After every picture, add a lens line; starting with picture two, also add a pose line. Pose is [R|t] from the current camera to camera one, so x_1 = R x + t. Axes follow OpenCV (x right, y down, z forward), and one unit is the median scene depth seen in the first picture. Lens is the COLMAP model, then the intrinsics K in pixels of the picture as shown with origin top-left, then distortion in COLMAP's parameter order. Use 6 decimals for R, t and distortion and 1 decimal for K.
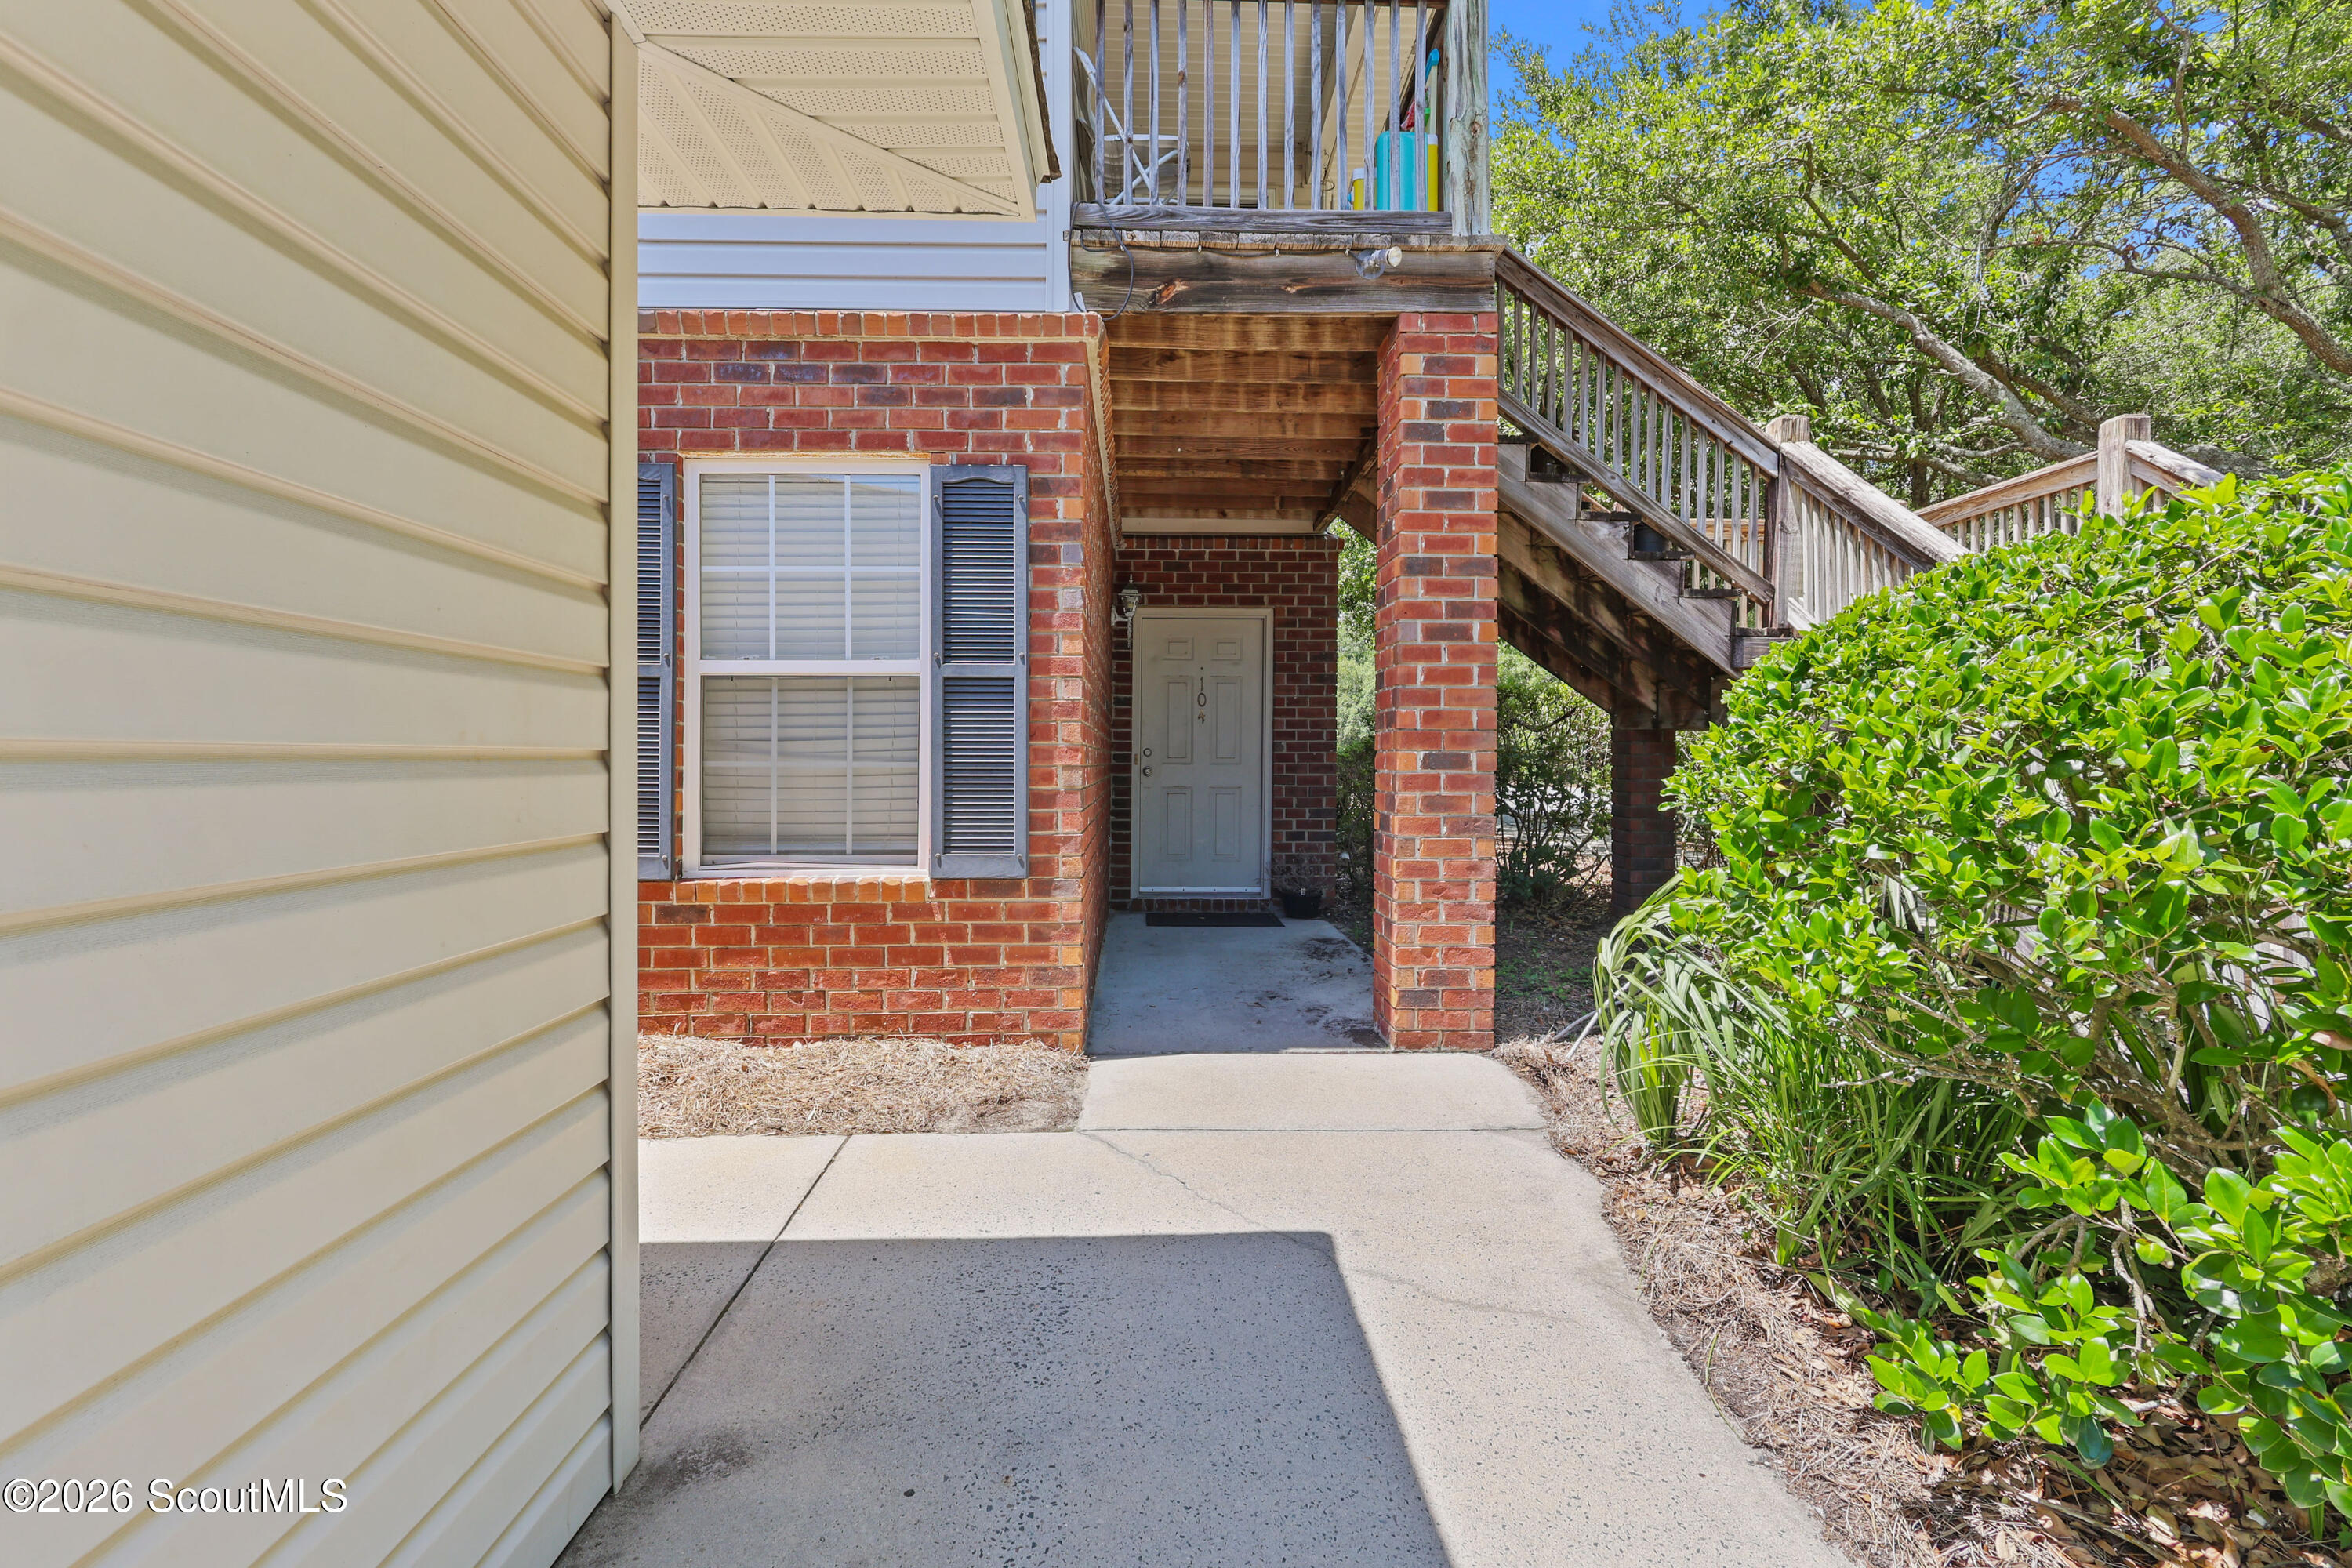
lens RADIAL K [[1080.4, 0, 1173.4], [0, 1080.4, 776.5], [0, 0, 1]] dist [-0.002933, 0.000098]
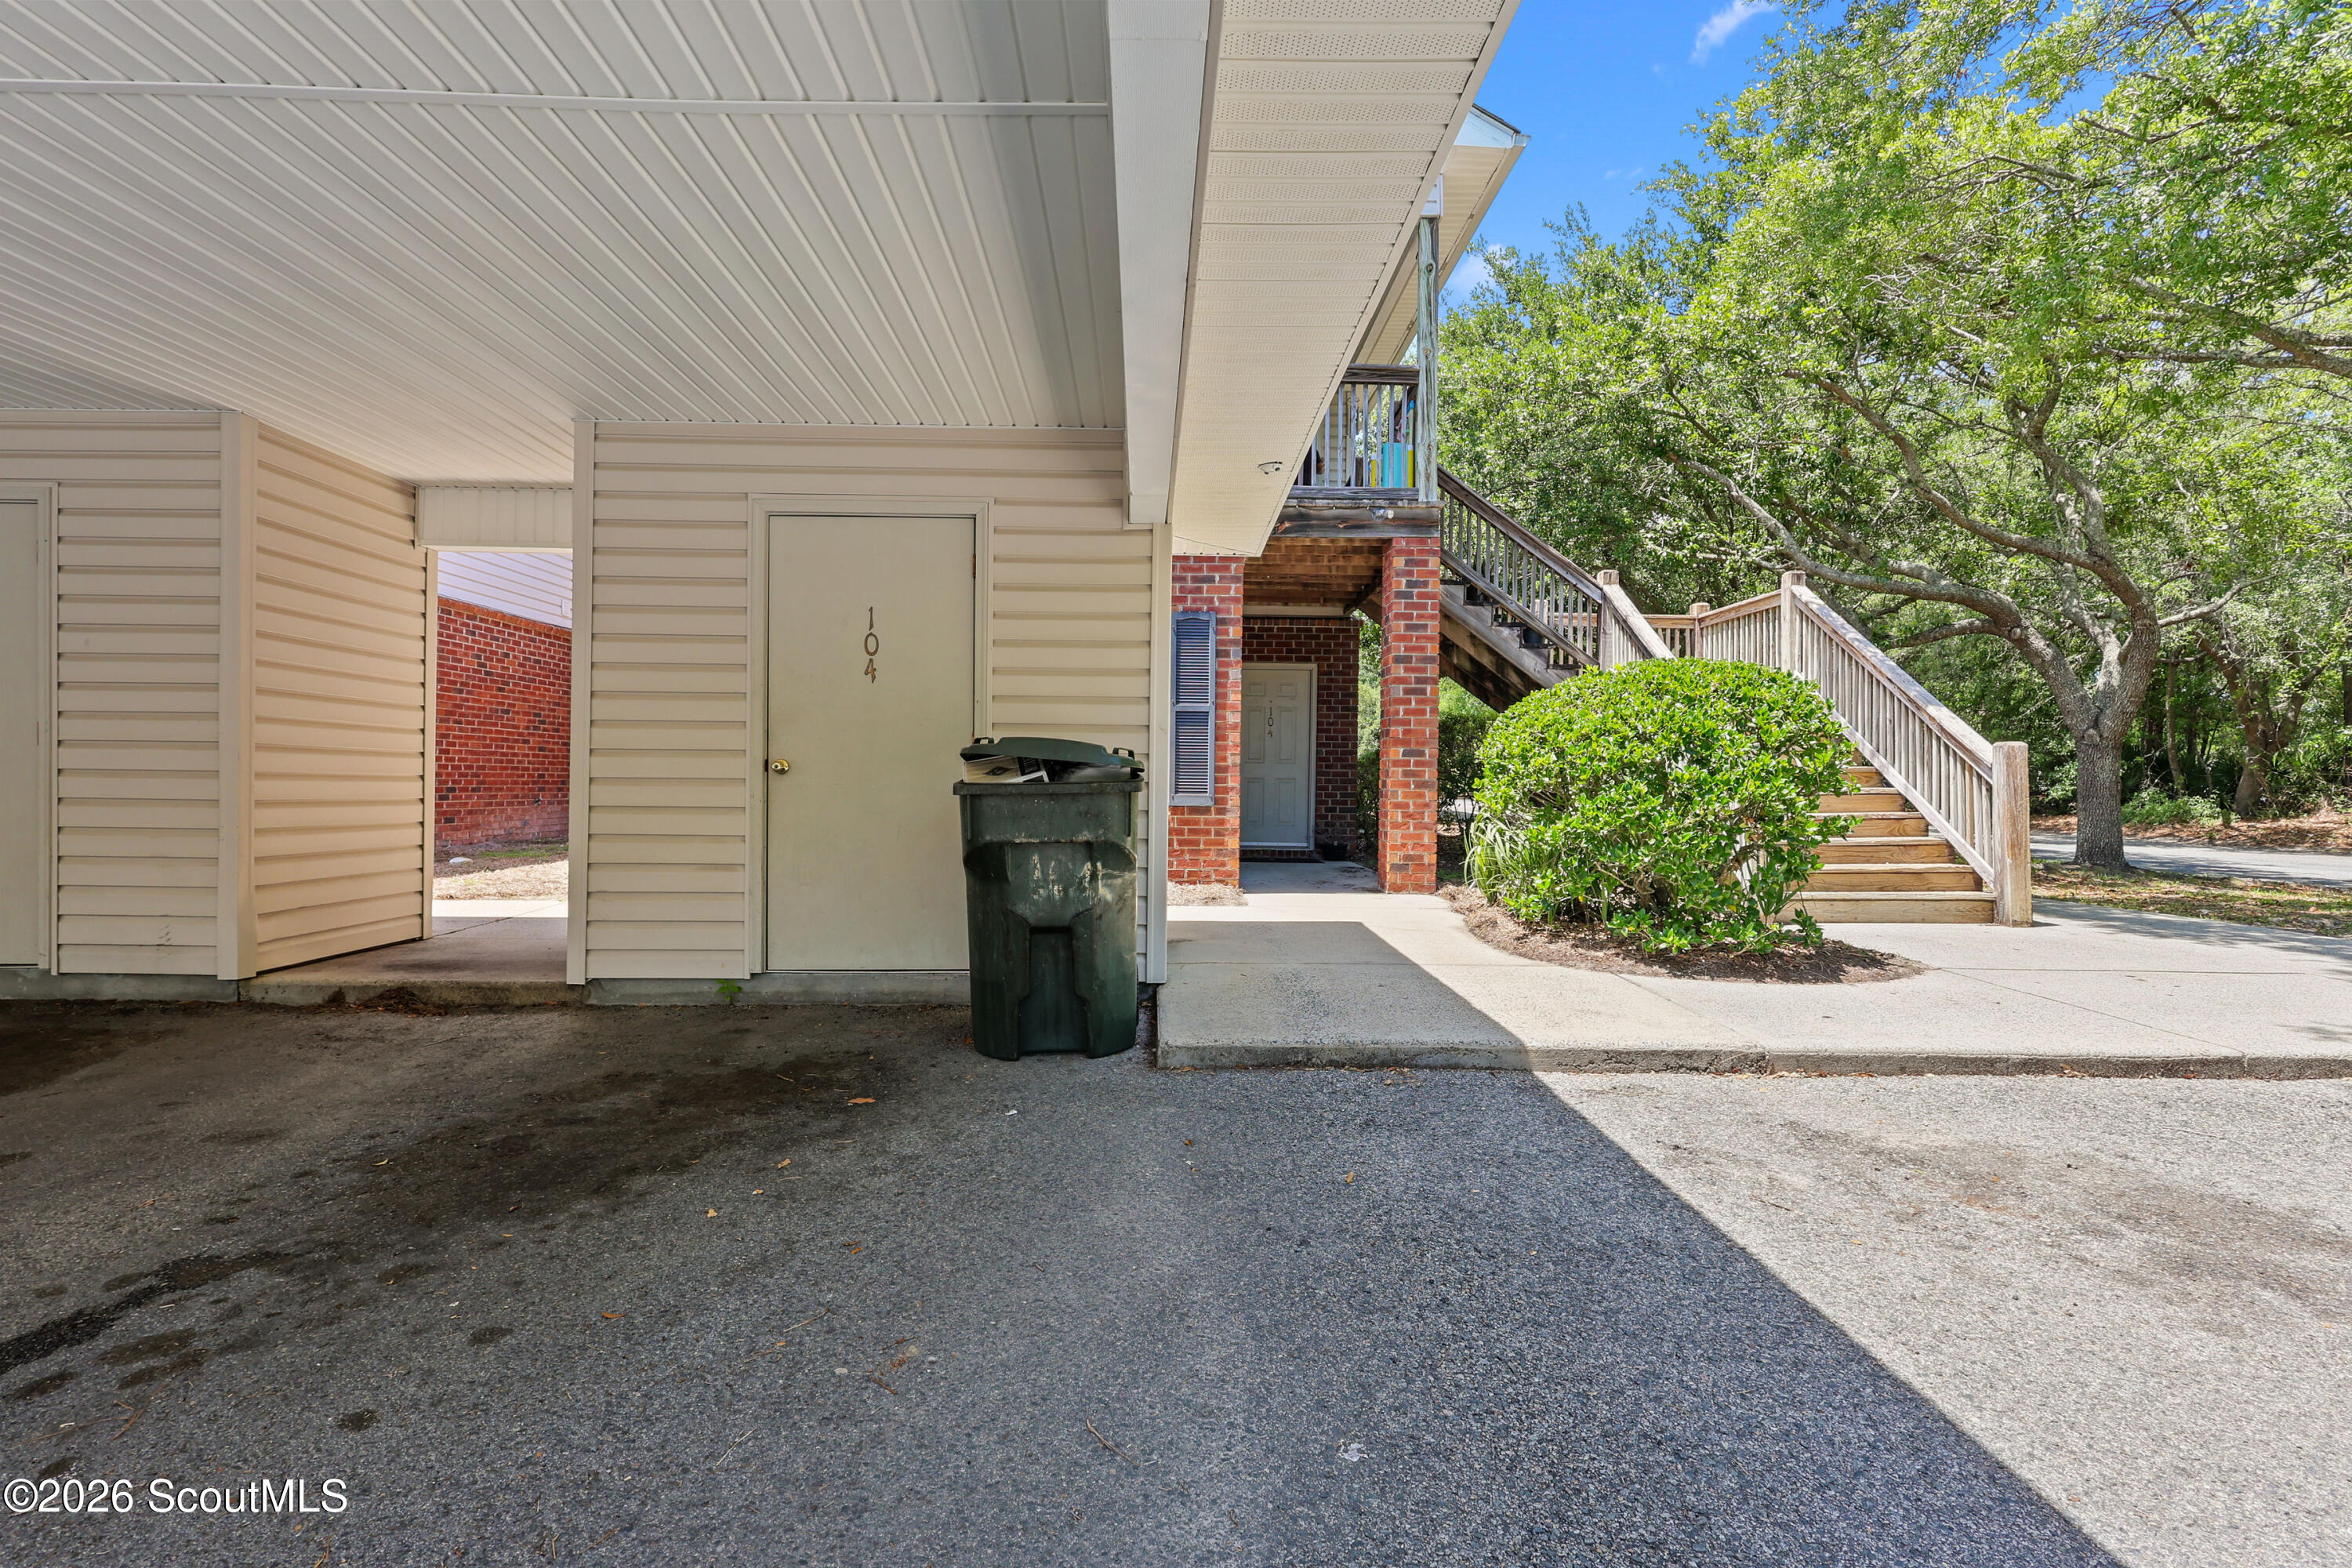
lens RADIAL K [[1080.4, 0, 1173.9], [0, 1080.4, 782.3], [0, 0, 1]] dist [-0.002933, 0.000098]
pose [[0.999892, 0.009503, -0.011186, -0.183551], [-0.009647, 0.999870, -0.012919, 0.072358], [0.011062, 0.013026, 0.999854, -1.074838]]
